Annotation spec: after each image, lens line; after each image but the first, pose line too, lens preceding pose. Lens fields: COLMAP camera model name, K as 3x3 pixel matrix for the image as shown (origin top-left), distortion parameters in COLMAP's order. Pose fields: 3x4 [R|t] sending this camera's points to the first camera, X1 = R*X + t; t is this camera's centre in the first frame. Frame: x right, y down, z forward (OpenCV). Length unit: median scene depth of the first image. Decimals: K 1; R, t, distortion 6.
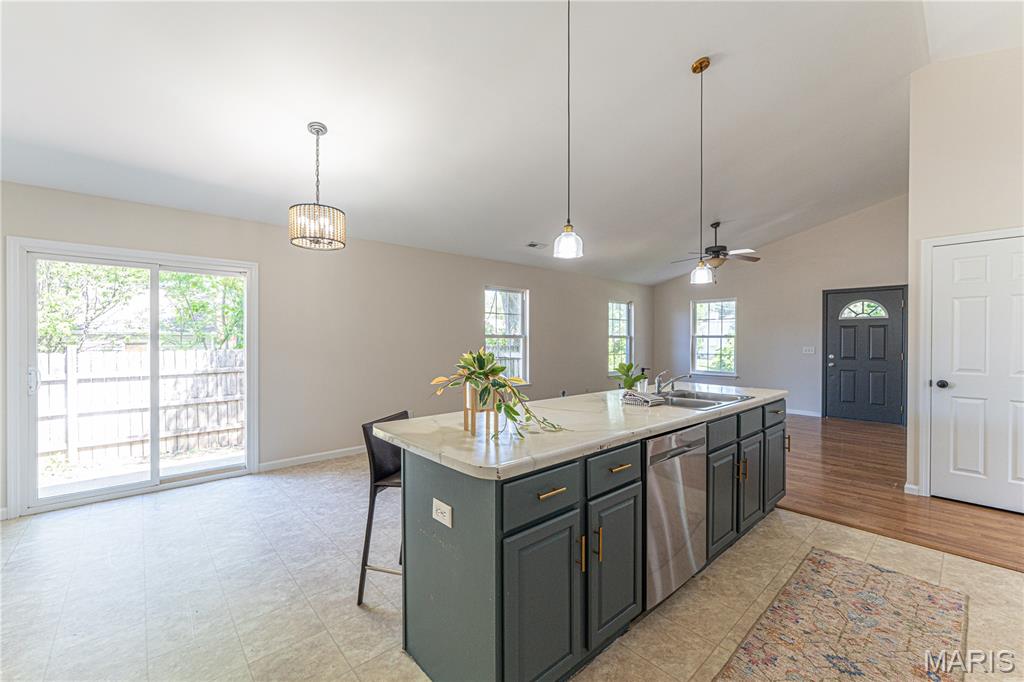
lens RADIAL K [[415.8, 0, 512.0], [0, 415.8, 341.0], [0, 0, 1]] dist [-0.000595, 0.000094]
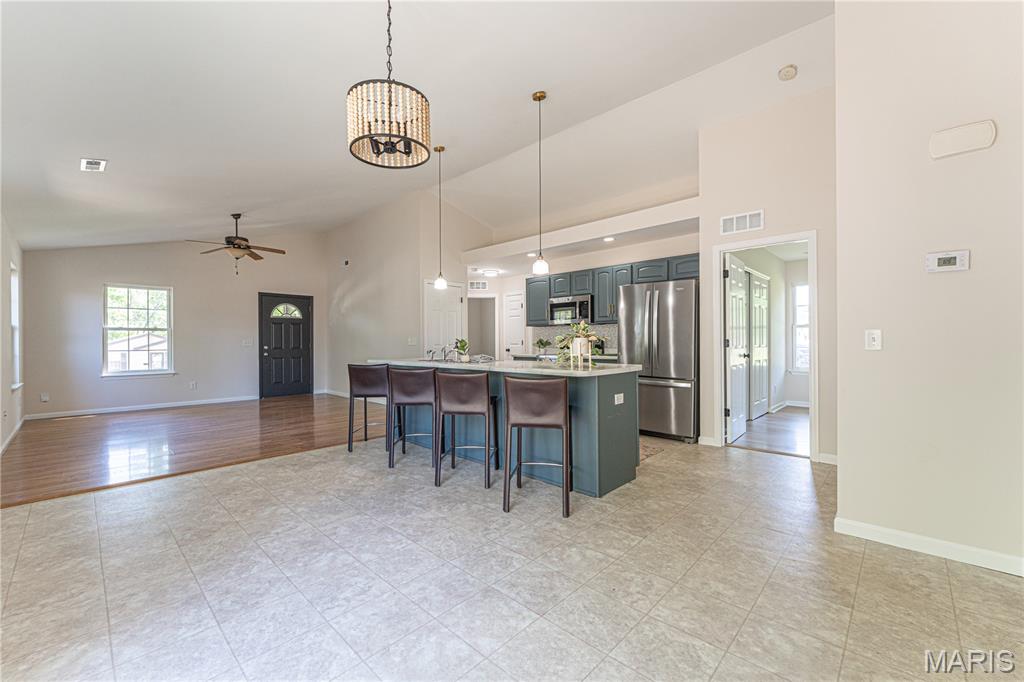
lens RADIAL K [[411.7, 0, 505.2], [0, 411.7, 341.3], [0, 0, 1]] dist [-0.004865, -0.000111]
pose [[-0.074432, 0.001159, 0.997225, -0.493737], [0.011795, 0.999930, -0.000282, 0.028092], [-0.997156, 0.011741, -0.074440, 0.389636]]
